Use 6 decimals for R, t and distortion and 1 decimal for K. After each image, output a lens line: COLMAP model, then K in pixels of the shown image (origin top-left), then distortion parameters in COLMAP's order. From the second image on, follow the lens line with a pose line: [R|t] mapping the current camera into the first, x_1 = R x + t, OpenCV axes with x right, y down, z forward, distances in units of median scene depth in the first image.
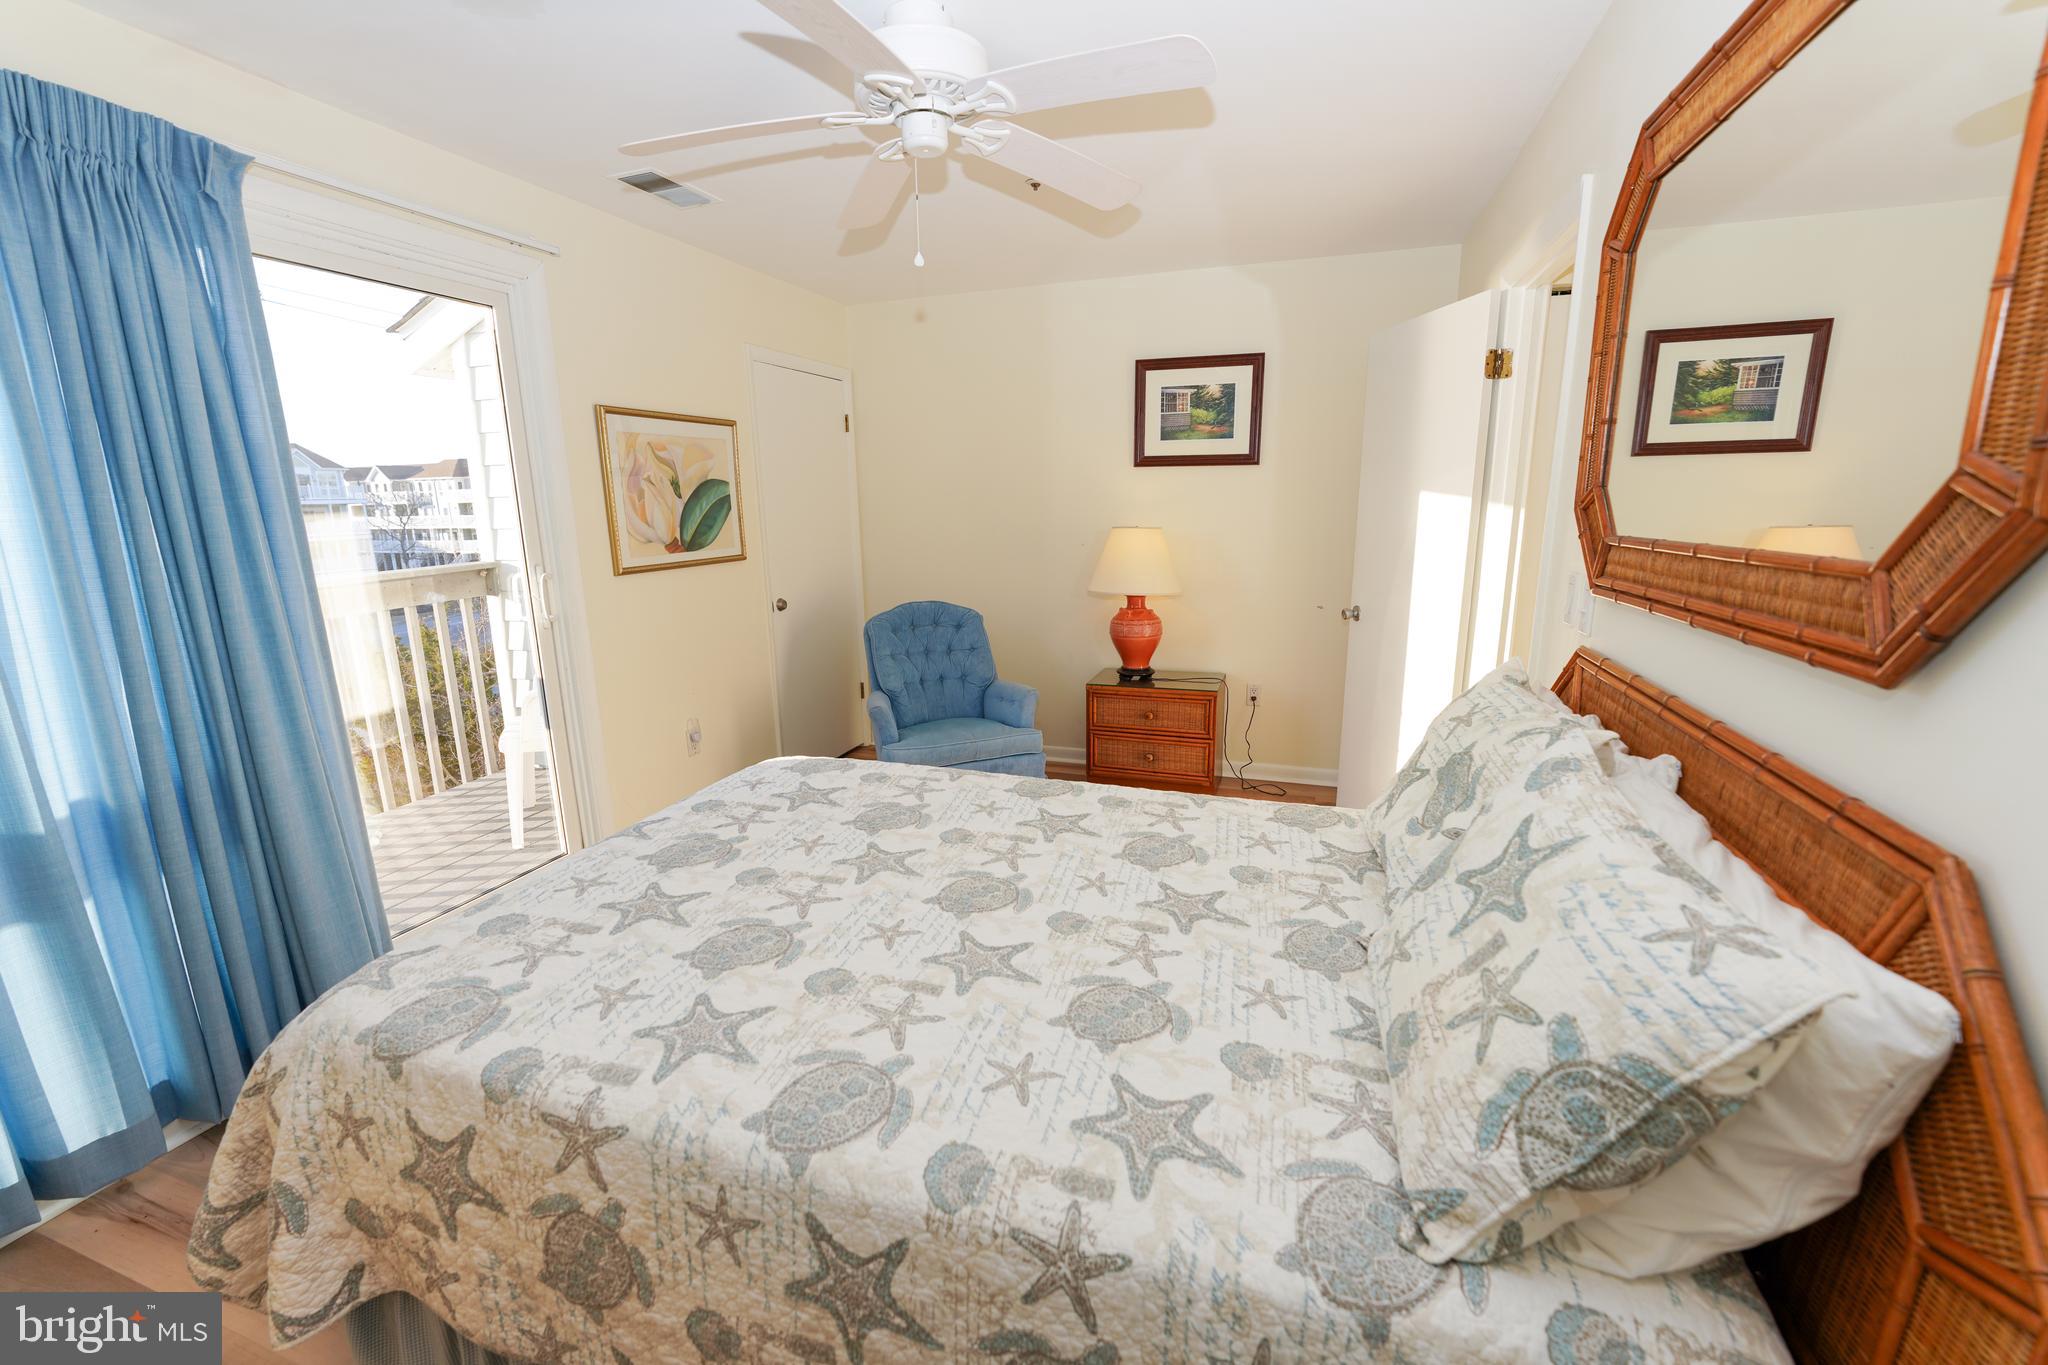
lens RADIAL K [[825.7, 0, 1023.2], [0, 825.7, 686.2], [0, 0, 1]] dist [-0.024722, 0.002322]
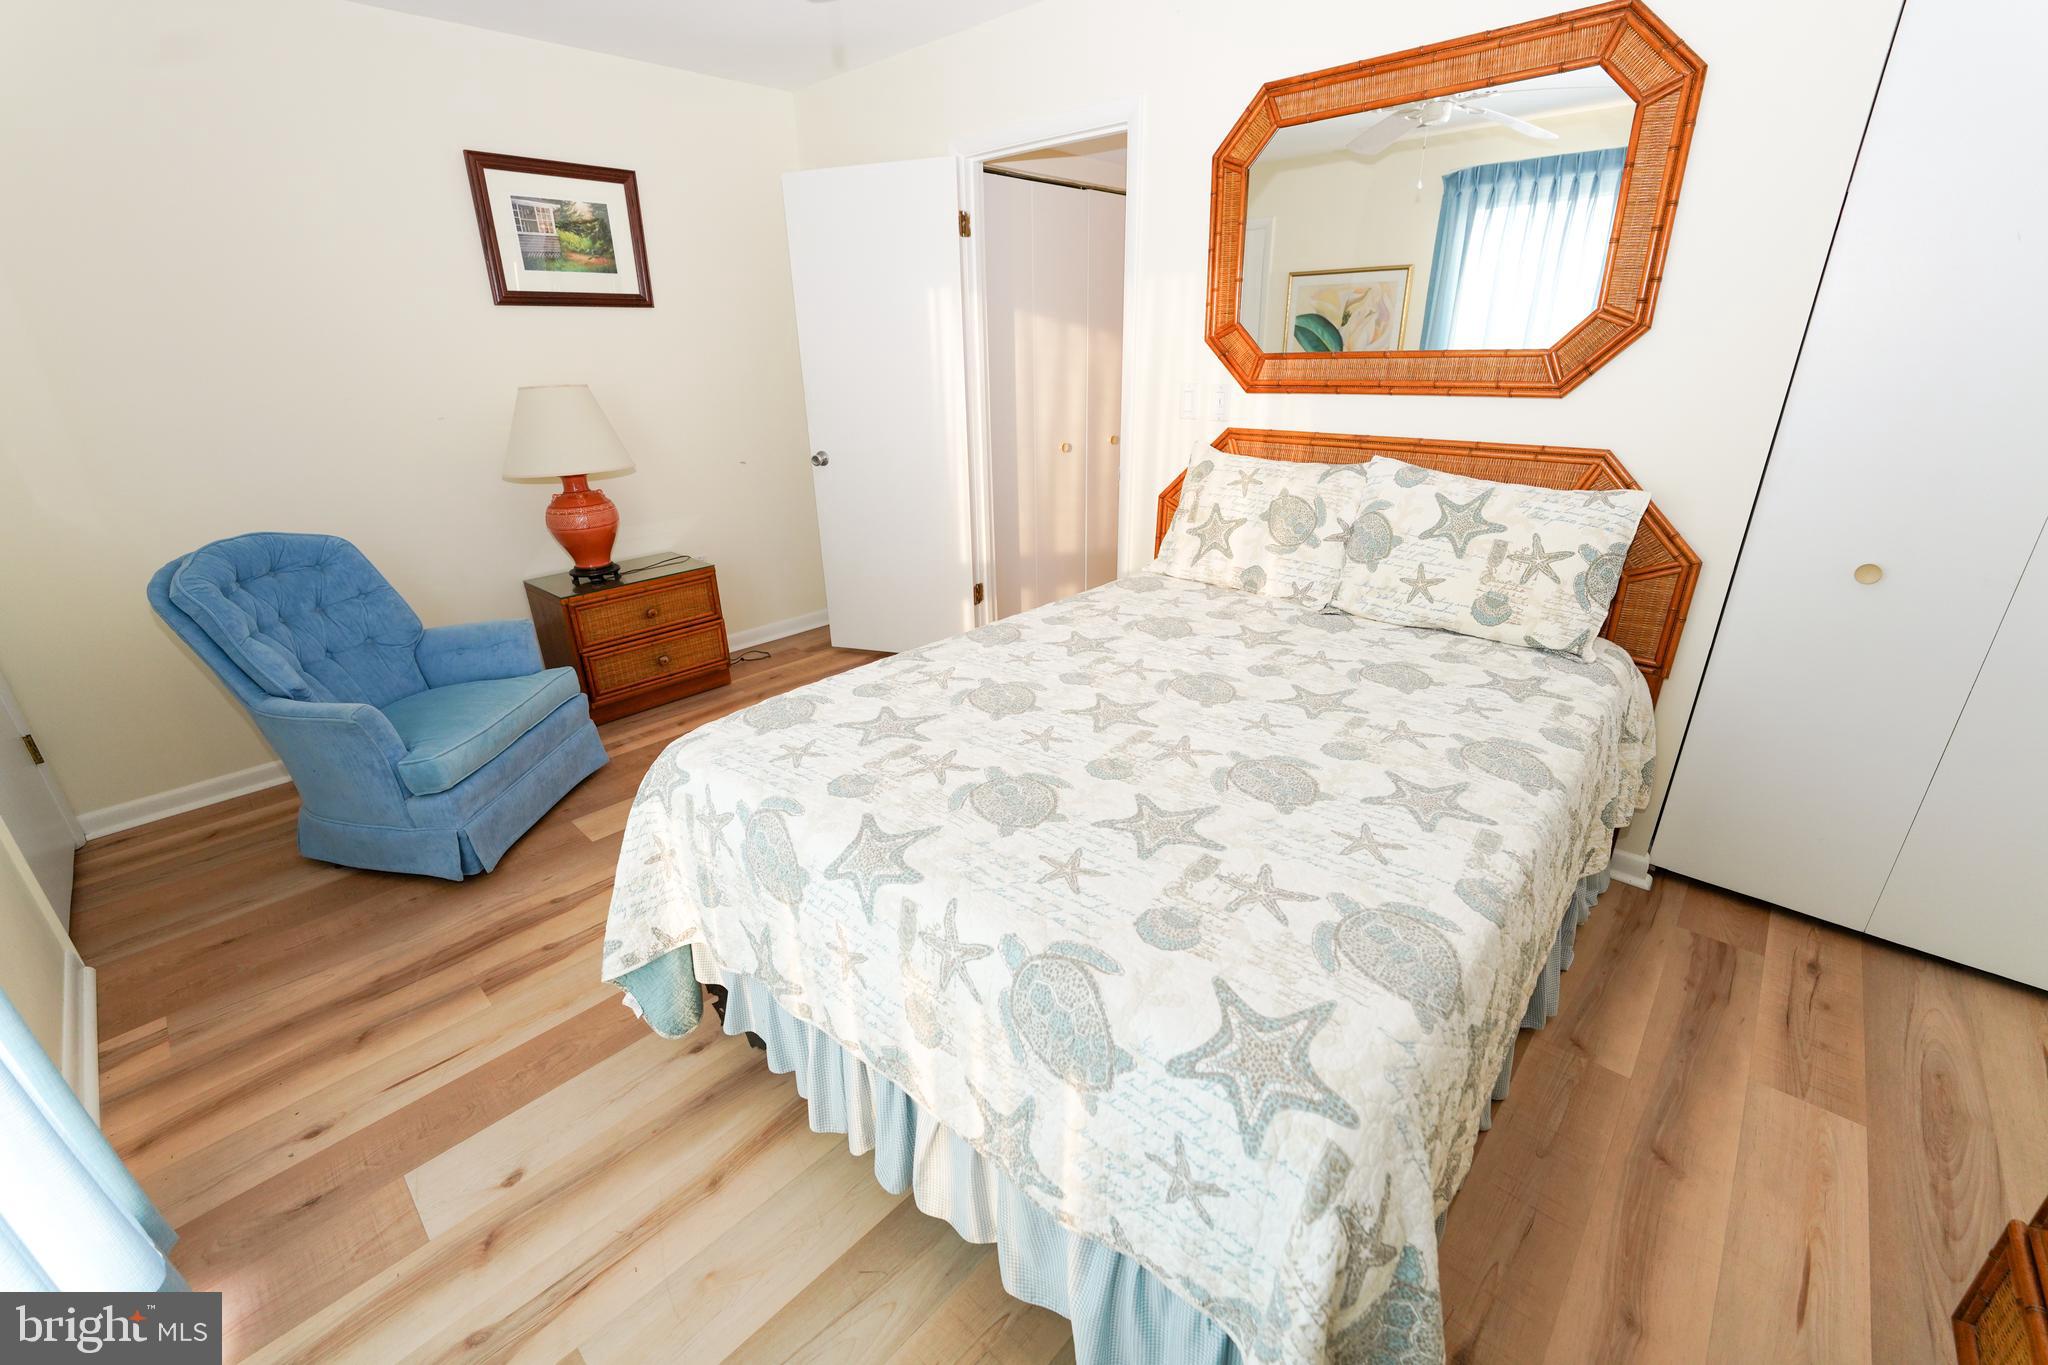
lens RADIAL K [[825.7, 0, 1023.2], [0, 825.7, 686.2], [0, 0, 1]] dist [-0.024722, 0.002322]
pose [[0.409560, -0.341336, 0.846021, -0.491455], [0.215151, 0.937347, 0.274027, -0.049569], [-0.886550, 0.069792, 0.457338, 0.312618]]
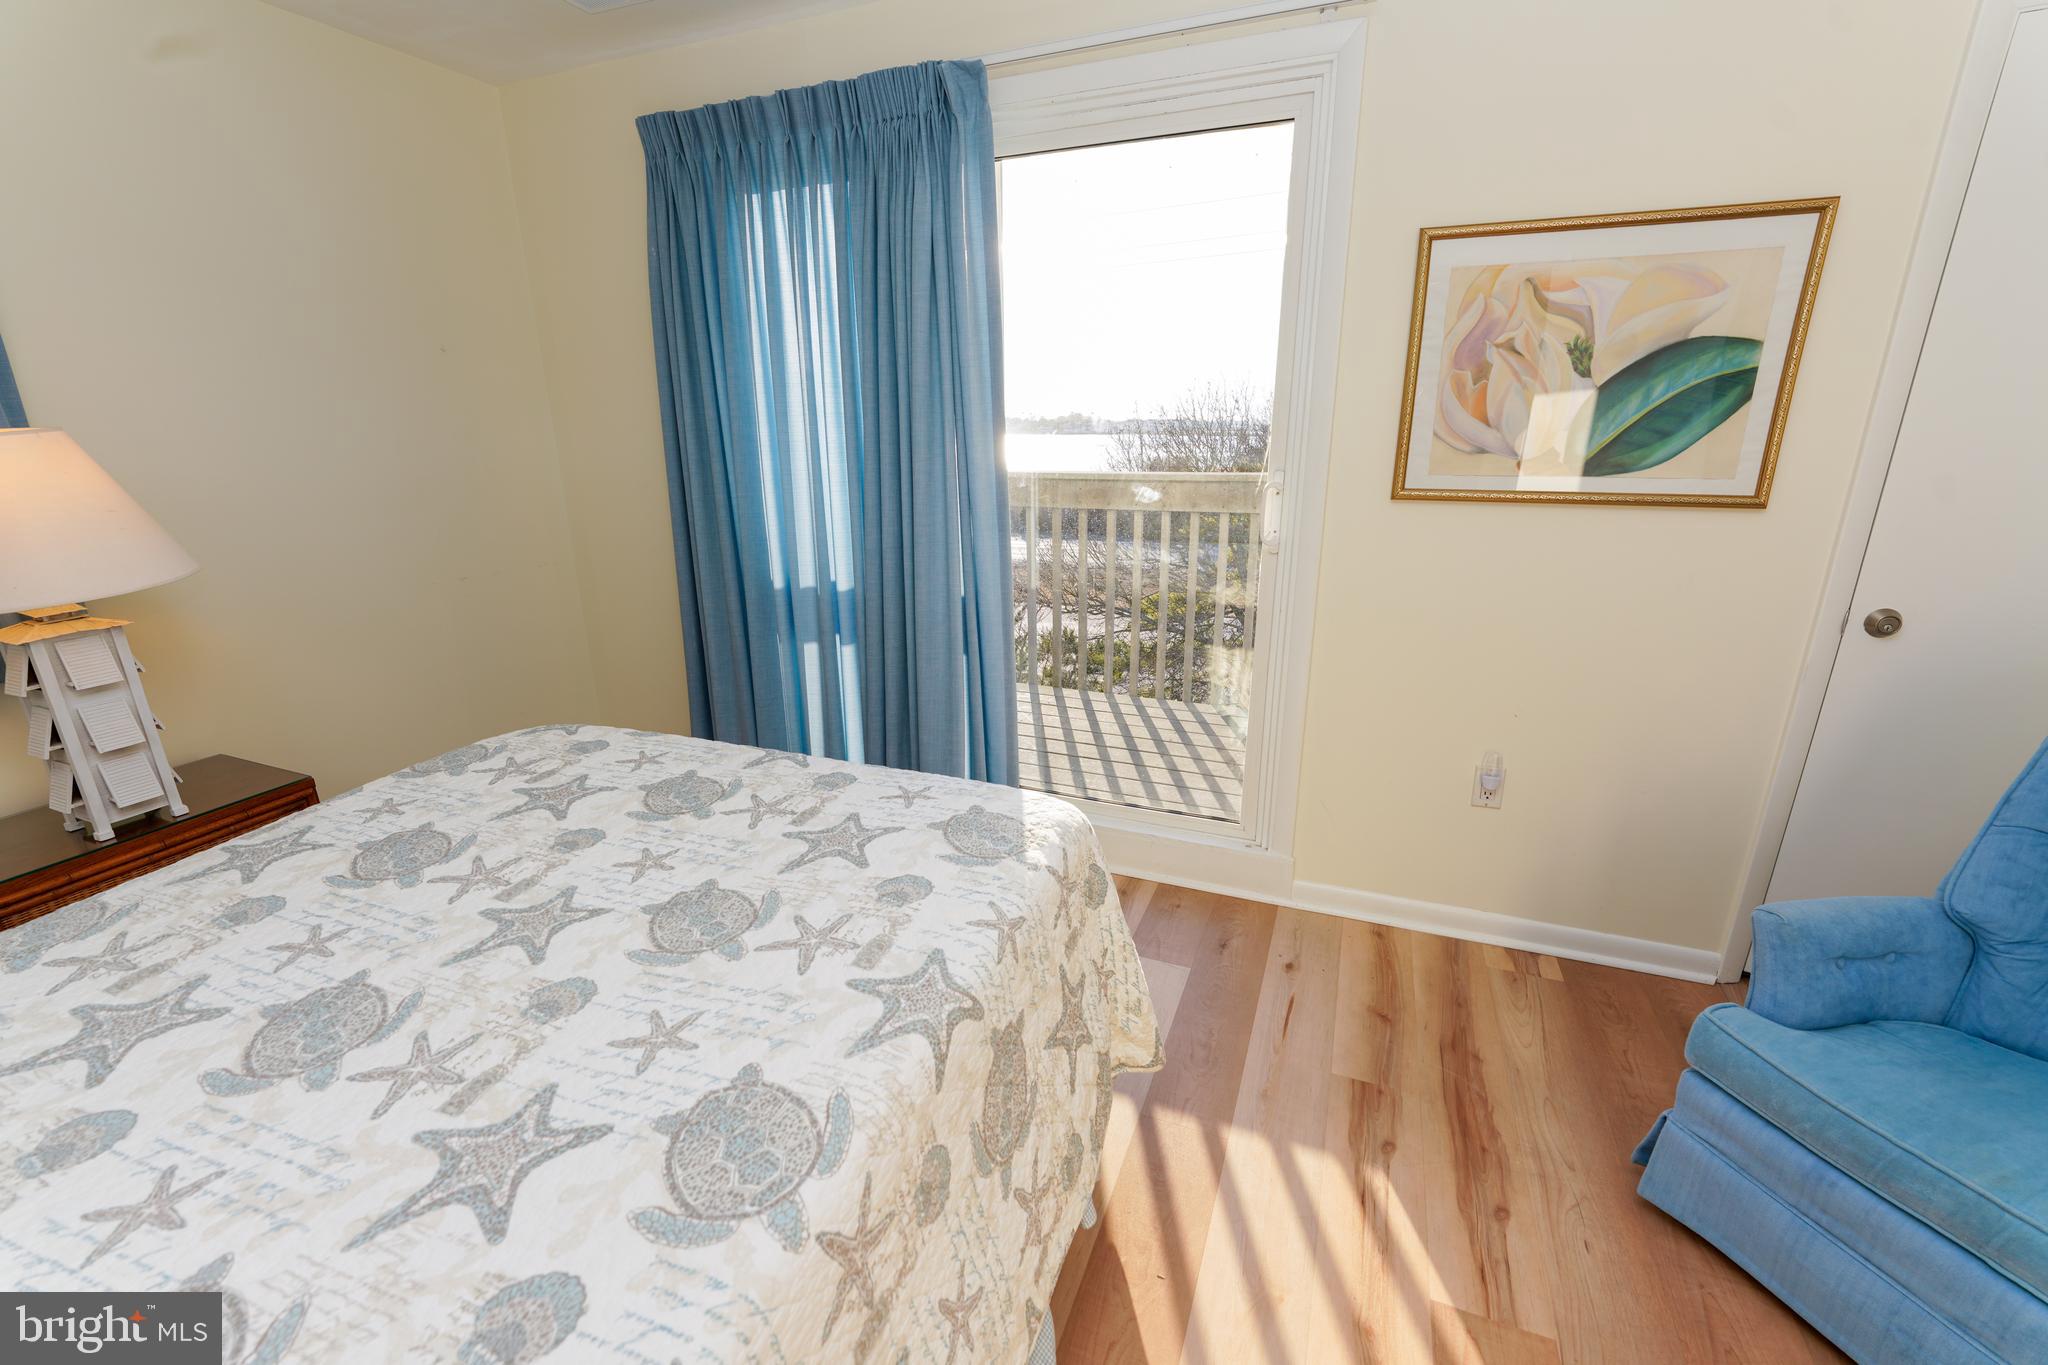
lens RADIAL K [[825.7, 0, 1023.2], [0, 825.7, 686.2], [0, 0, 1]] dist [-0.024722, 0.002322]
pose [[-0.057032, 0.313517, -0.947868, 0.180480], [-0.210677, 0.924255, 0.318383, -0.126362], [0.975891, 0.217852, 0.013338, 0.643759]]
